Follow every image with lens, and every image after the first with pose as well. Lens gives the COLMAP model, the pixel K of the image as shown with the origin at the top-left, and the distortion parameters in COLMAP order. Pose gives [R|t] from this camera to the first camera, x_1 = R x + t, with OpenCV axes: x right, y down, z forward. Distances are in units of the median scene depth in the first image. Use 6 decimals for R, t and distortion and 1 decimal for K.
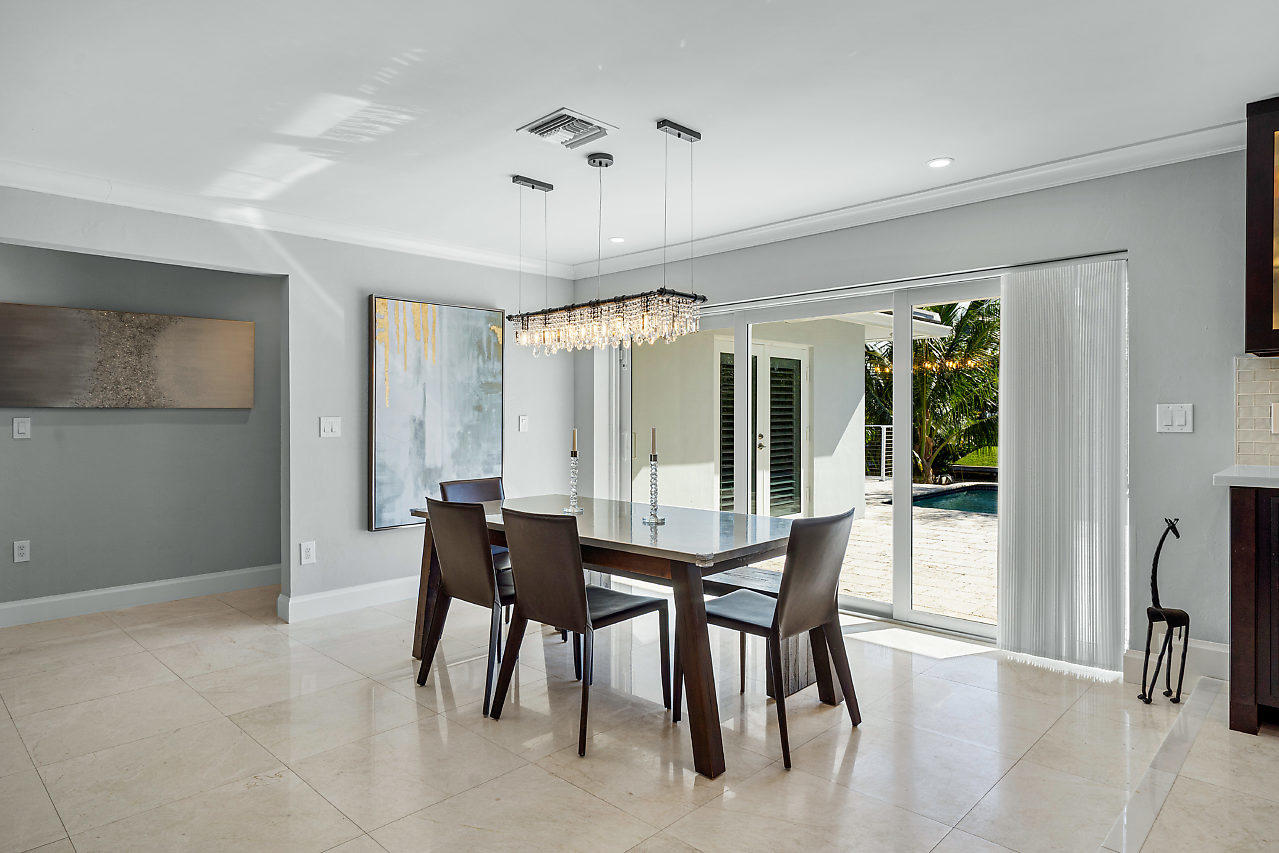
lens RADIAL K [[731.0, 0, 613.4], [0, 731.0, 421.3], [0, 0, 1]] dist [0.002631, -0.002825]
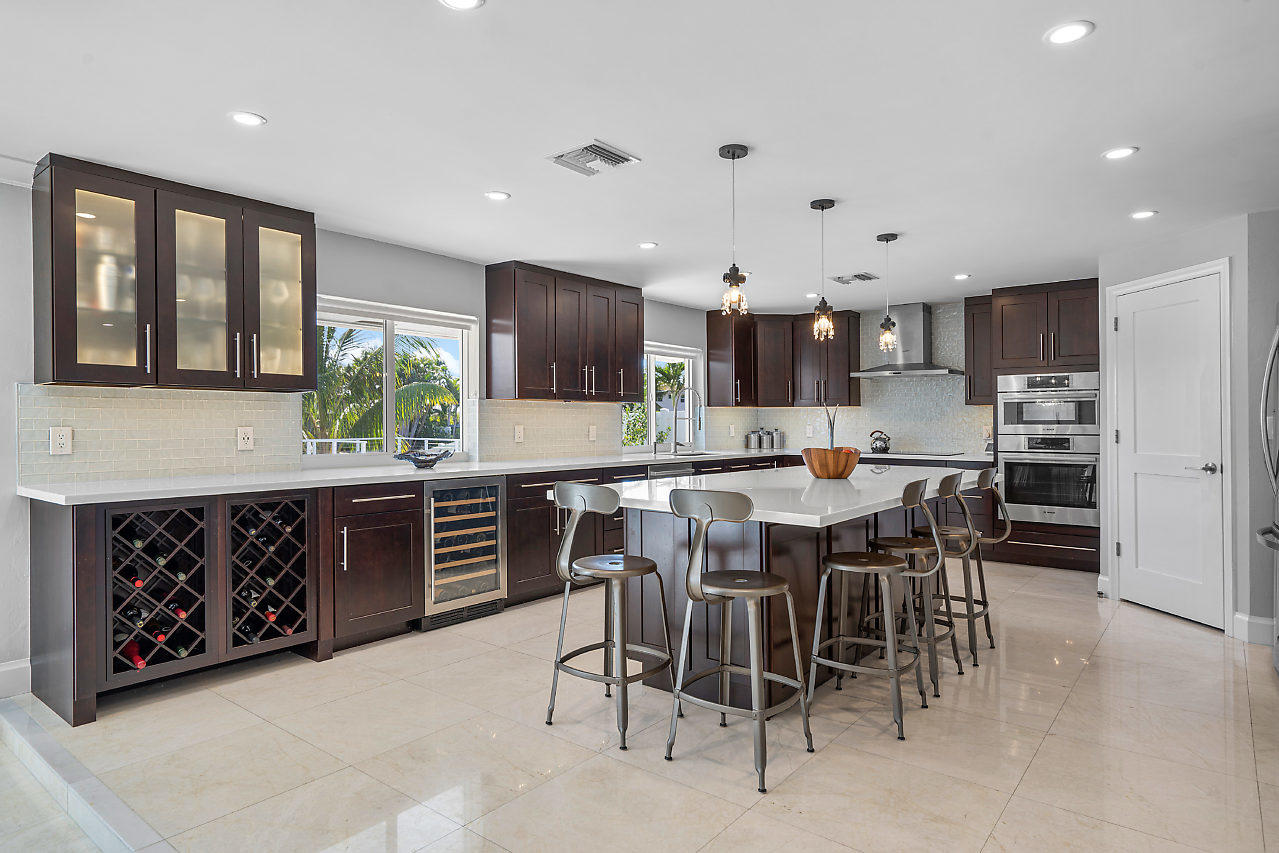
lens RADIAL K [[731.0, 0, 653.3], [0, 731.0, 430.6], [0, 0, 1]] dist [0.002631, -0.002825]
pose [[-0.130725, -0.007732, 0.991389, -0.210611], [0.008117, 0.999928, 0.008868, -0.015243], [-0.991385, 0.009206, -0.130653, 0.164283]]
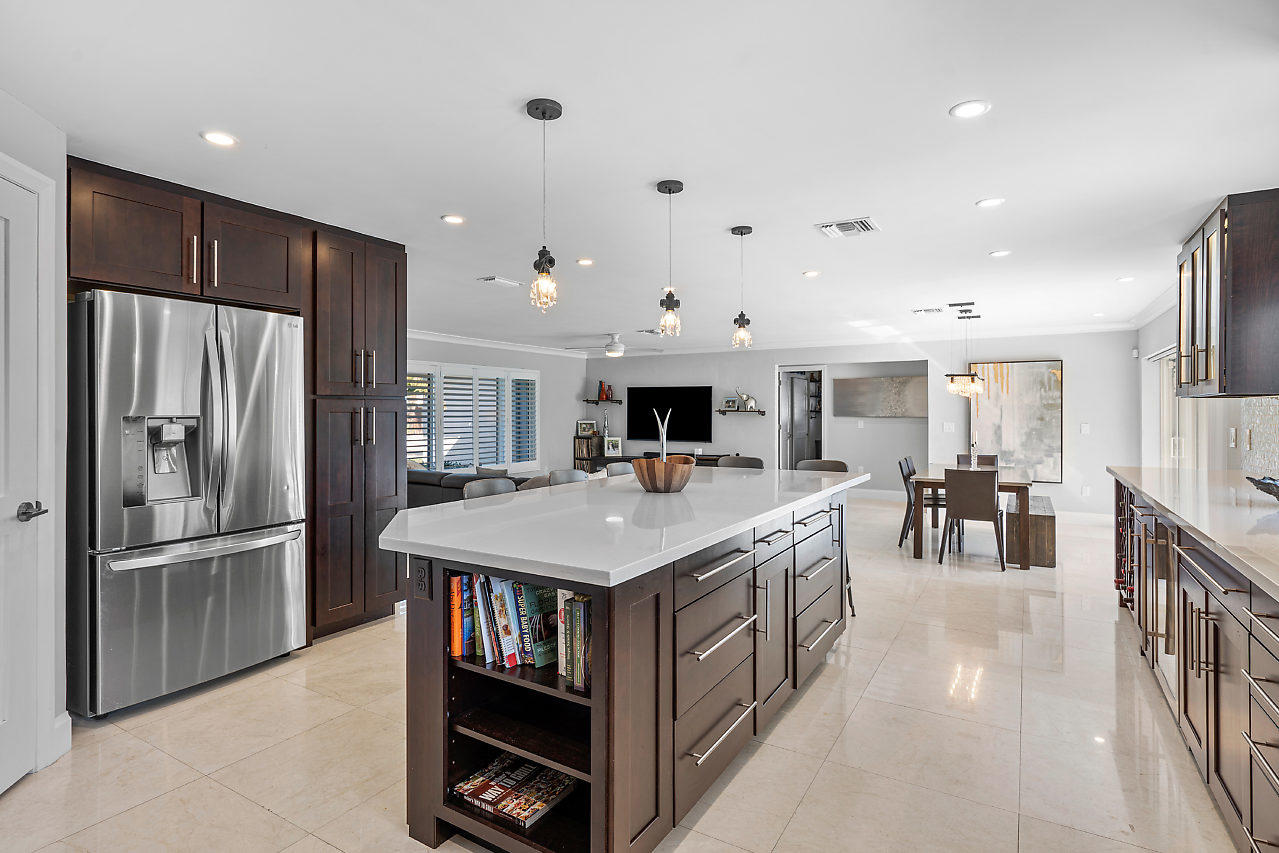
lens RADIAL K [[675.5, 0, 637.1], [0, 675.5, 413.6], [0, 0, 1]] dist [-0.002470, -0.001761]
pose [[0.247327, 0.007962, -0.968899, 1.301997], [-0.010799, 0.999927, 0.005460, -0.033624], [0.968872, 0.009113, 0.247395, -0.369222]]
